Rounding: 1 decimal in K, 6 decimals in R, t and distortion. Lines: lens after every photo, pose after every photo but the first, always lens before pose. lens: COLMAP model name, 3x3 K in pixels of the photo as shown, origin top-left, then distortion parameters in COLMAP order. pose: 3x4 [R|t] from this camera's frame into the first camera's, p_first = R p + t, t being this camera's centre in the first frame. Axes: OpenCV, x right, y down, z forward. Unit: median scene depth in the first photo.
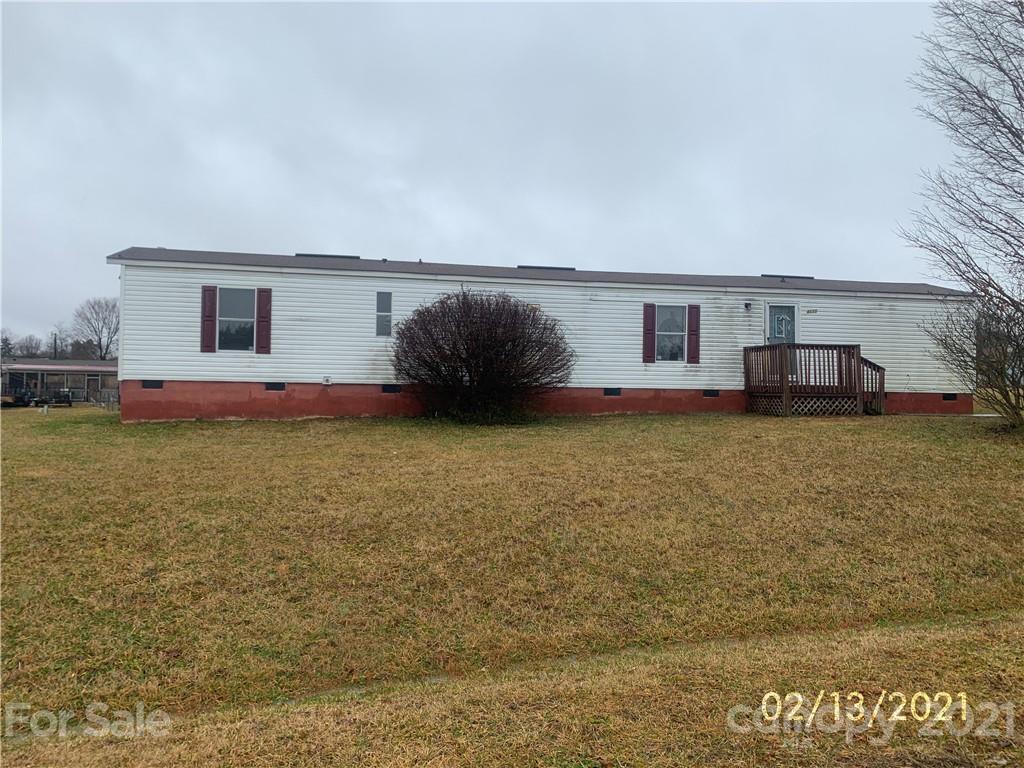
lens RADIAL K [[802.4, 0, 572.6], [0, 802.4, 379.9], [0, 0, 1]] dist [0.002732, 0.001975]
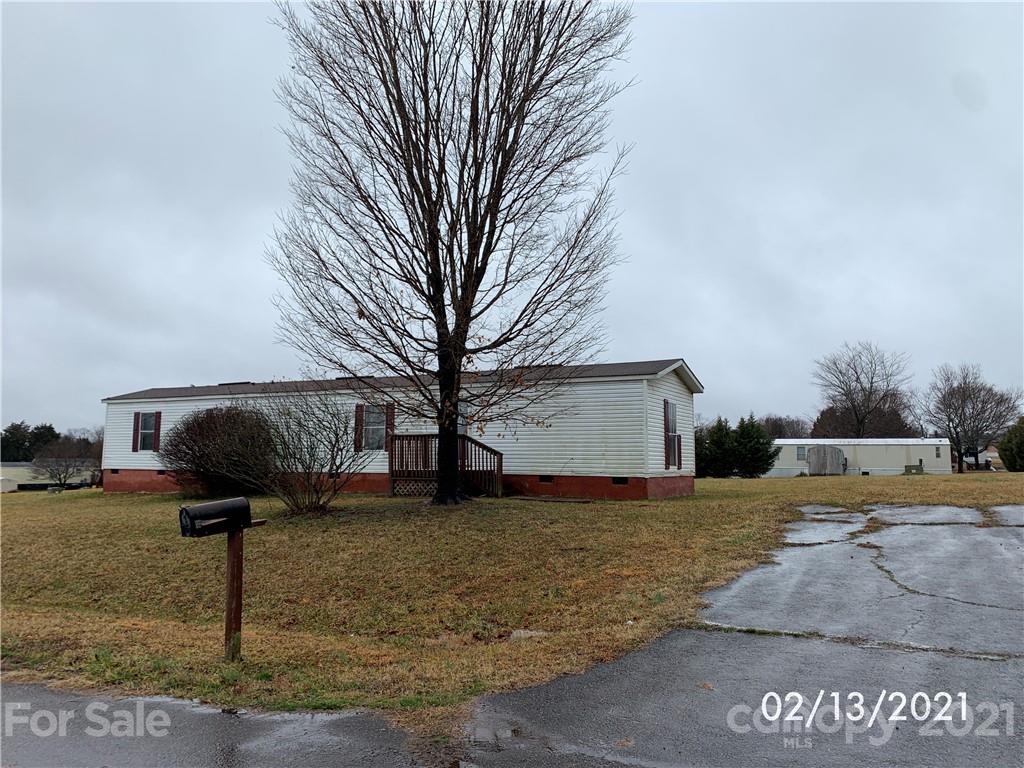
lens RADIAL K [[802.4, 0, 572.6], [0, 802.4, 379.9], [0, 0, 1]] dist [0.002732, 0.001975]
pose [[0.777734, -0.078744, -0.623642, 1.283296], [0.002587, 0.992515, -0.122094, 0.022341], [0.628589, 0.093343, 0.772116, 0.276735]]
